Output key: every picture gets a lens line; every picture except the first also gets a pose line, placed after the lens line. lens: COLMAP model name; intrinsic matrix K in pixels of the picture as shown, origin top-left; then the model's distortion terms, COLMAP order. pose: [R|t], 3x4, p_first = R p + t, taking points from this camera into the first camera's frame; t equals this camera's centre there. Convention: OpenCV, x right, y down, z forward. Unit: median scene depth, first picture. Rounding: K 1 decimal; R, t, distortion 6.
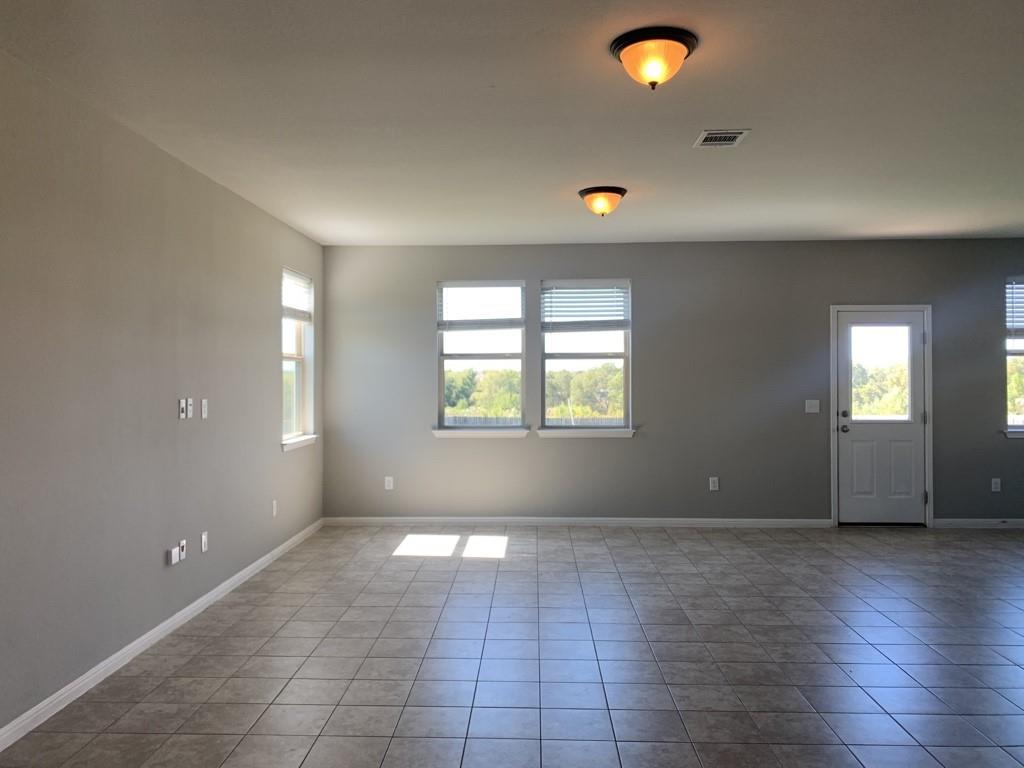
lens RADIAL K [[778.2, 0, 504.5], [0, 778.2, 369.8], [0, 0, 1]] dist [0.064663, -0.105752]
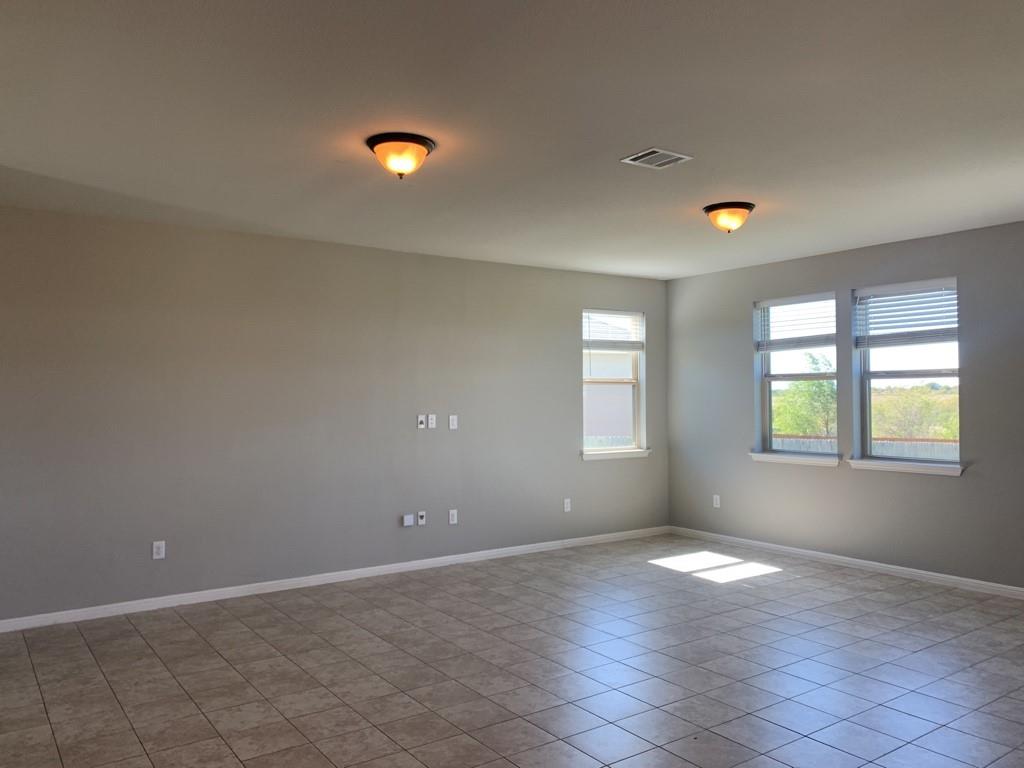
lens RADIAL K [[778.2, 0, 504.5], [0, 778.2, 369.8], [0, 0, 1]] dist [0.064663, -0.105752]
pose [[0.609982, -0.026015, -0.791988, 0.507387], [0.009563, 0.999630, -0.025470, -0.005067], [0.792358, 0.007962, 0.610005, 0.141910]]
